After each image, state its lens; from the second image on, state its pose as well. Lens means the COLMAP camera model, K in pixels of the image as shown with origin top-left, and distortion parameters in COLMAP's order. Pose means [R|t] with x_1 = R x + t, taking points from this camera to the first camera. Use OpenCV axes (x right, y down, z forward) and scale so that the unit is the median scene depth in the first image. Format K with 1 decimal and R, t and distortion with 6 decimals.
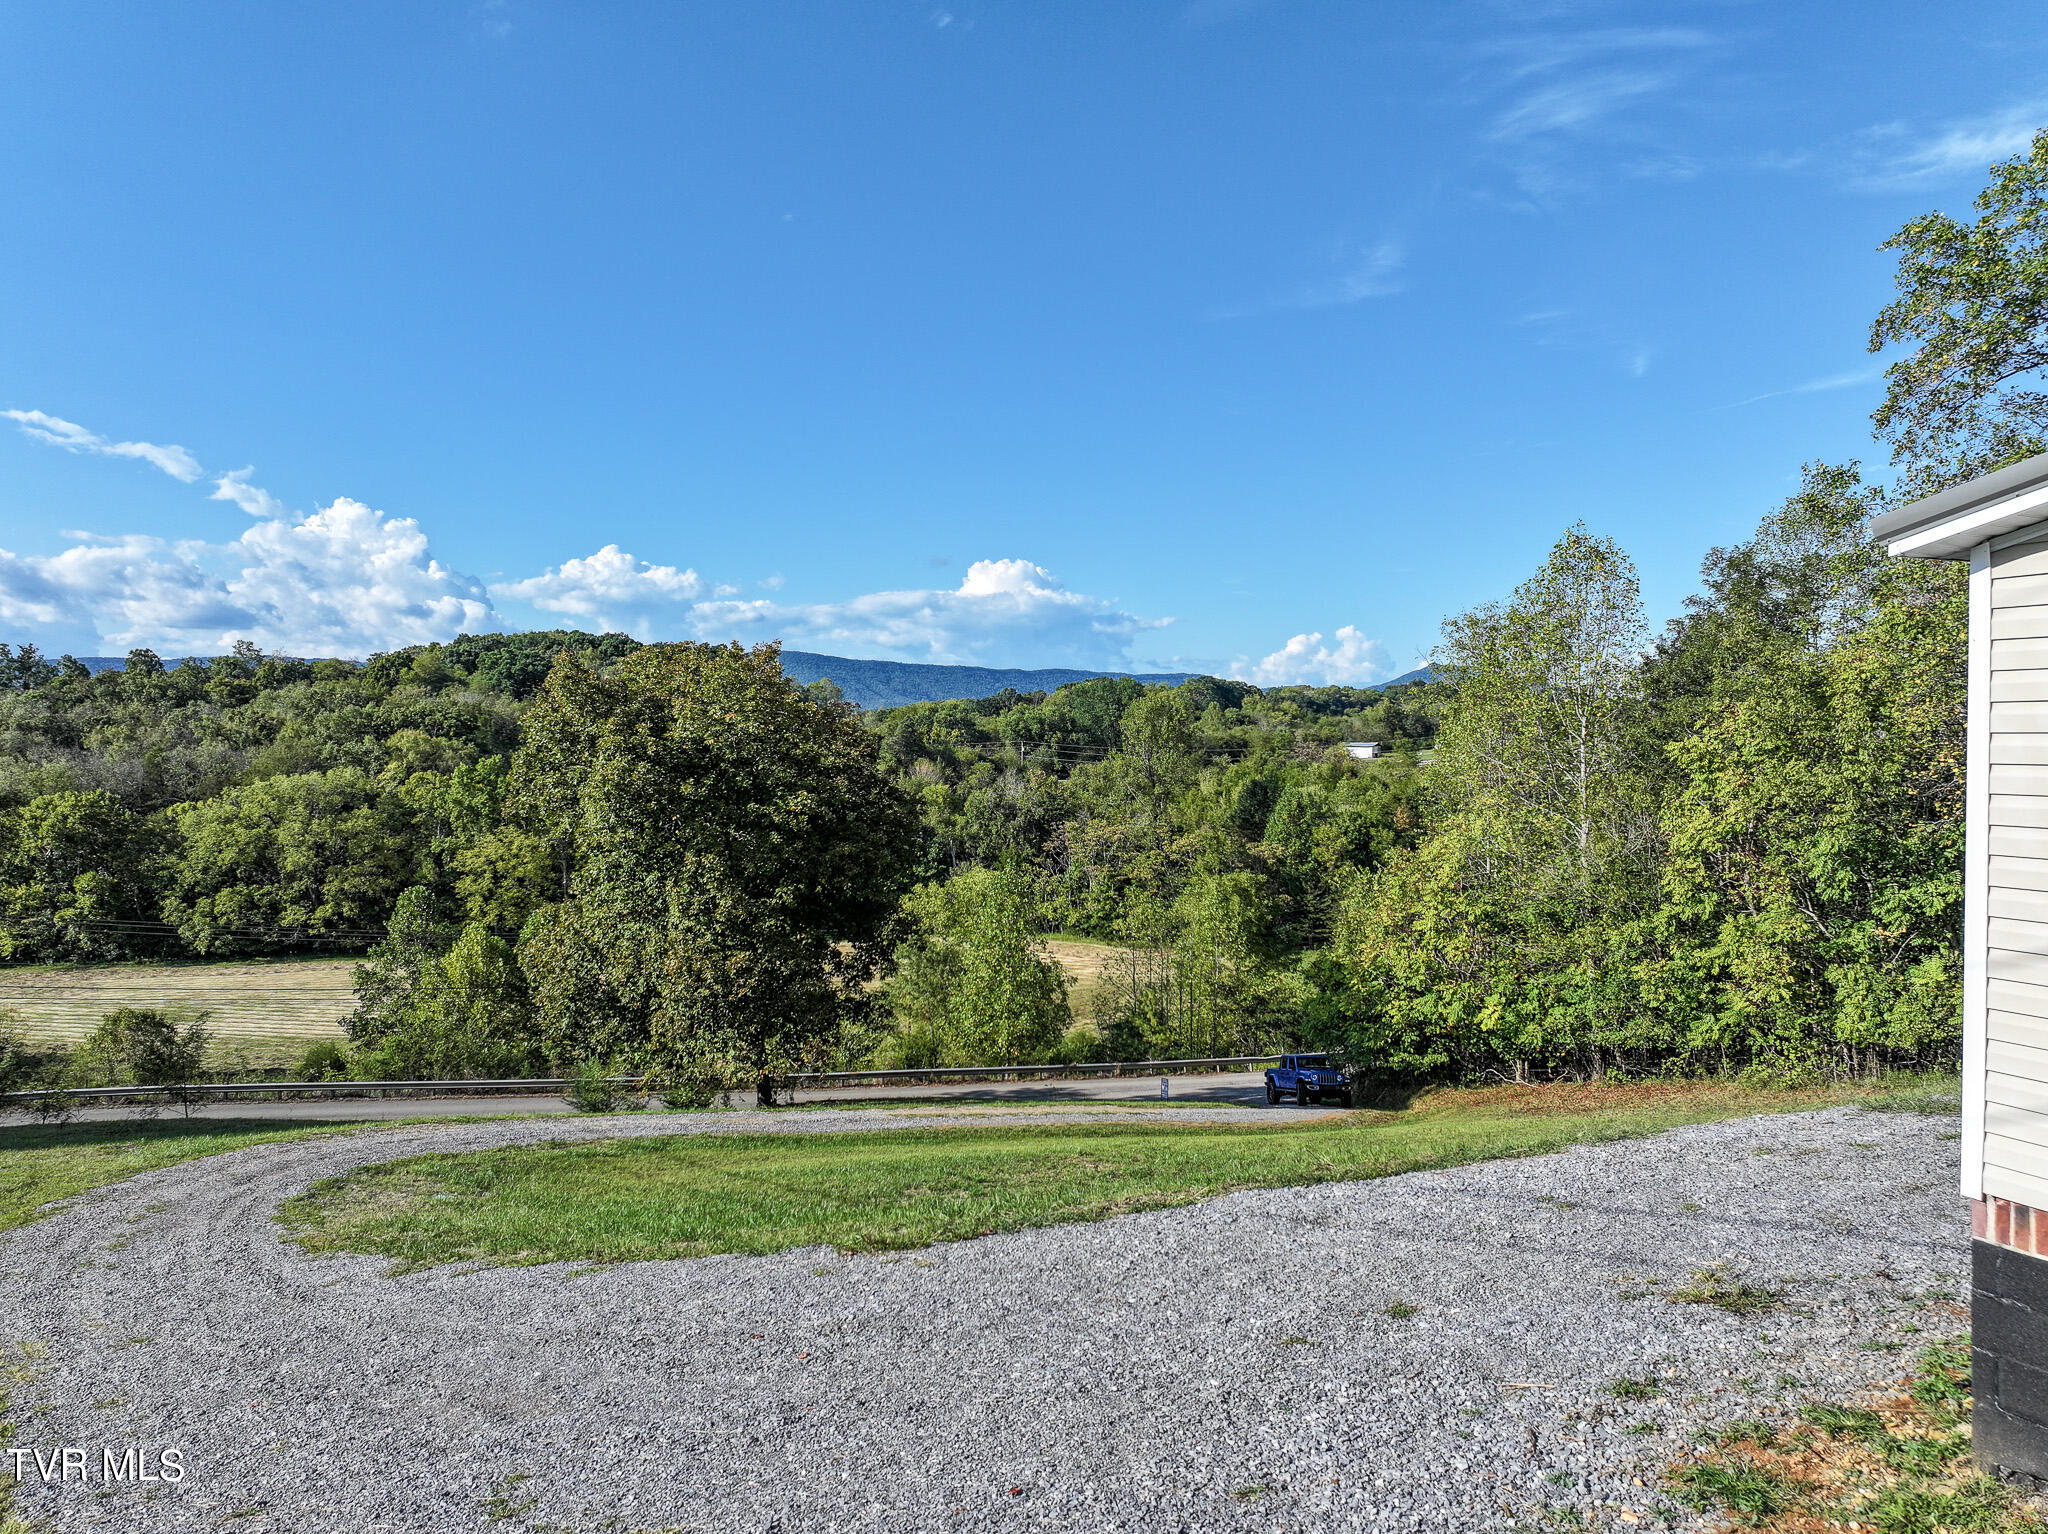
lens RADIAL K [[1439.4, 0, 1028.0], [0, 1439.4, 763.4], [0, 0, 1]] dist [-0.001621, 0.015827]
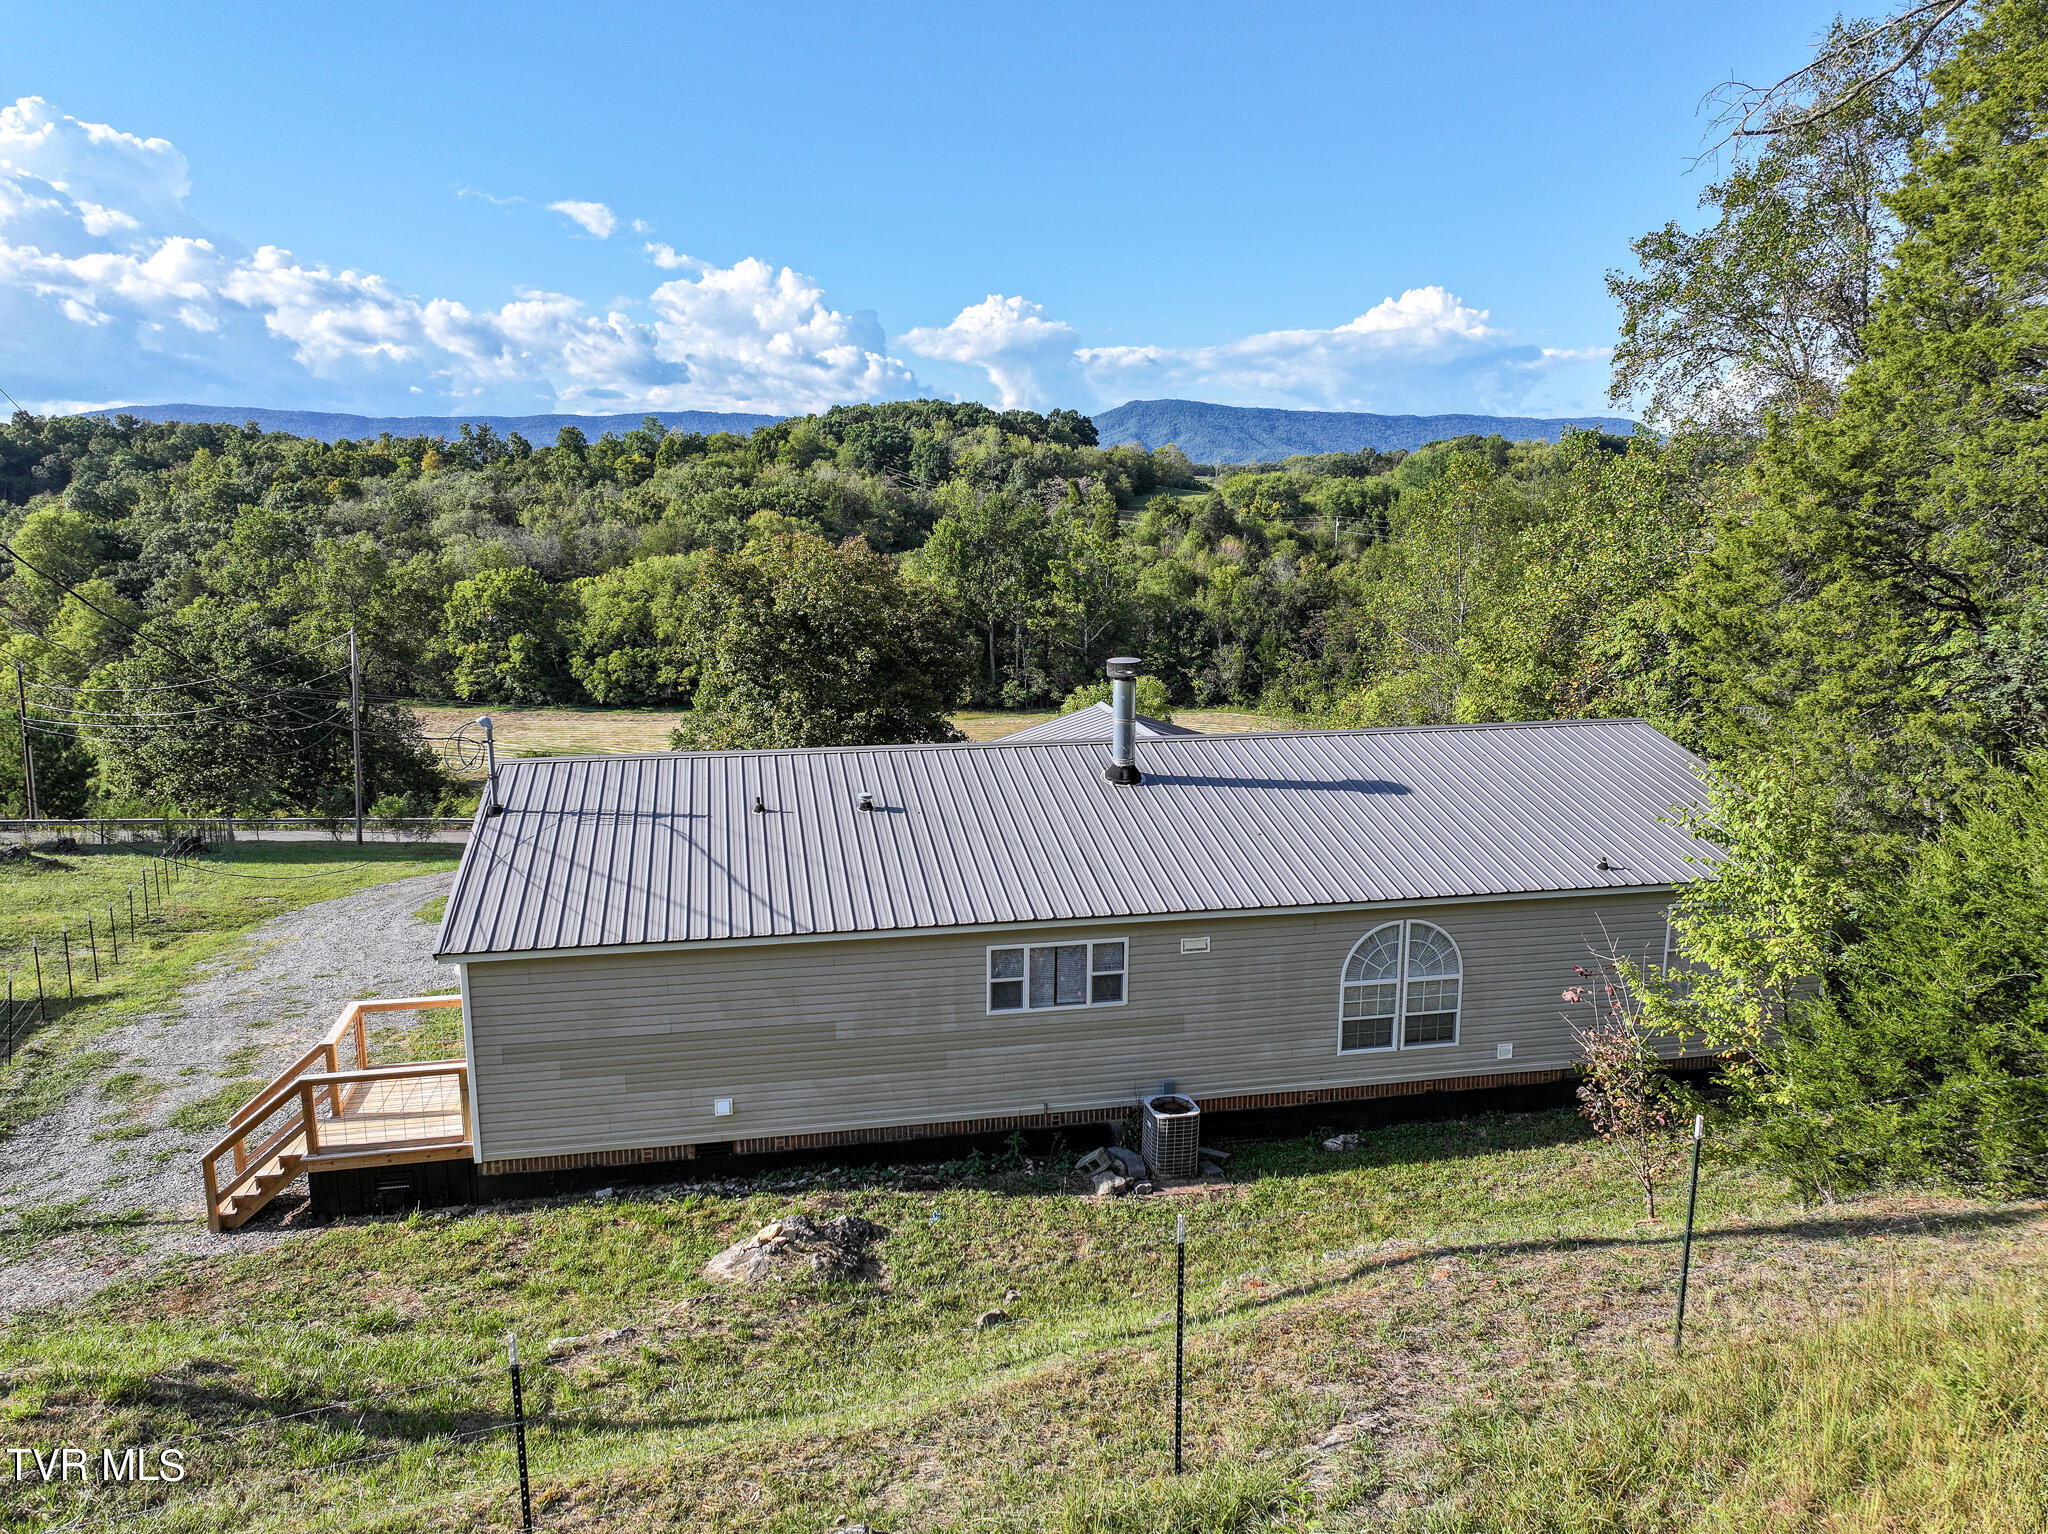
lens RADIAL K [[1439.4, 0, 1028.0], [0, 1439.4, 763.4], [0, 0, 1]] dist [-0.001621, 0.015827]
pose [[0.965585, 0.050231, -0.255190, 0.093725], [-0.006026, 0.985231, 0.171126, -0.028708], [0.260017, -0.163699, 0.951627, -0.084800]]
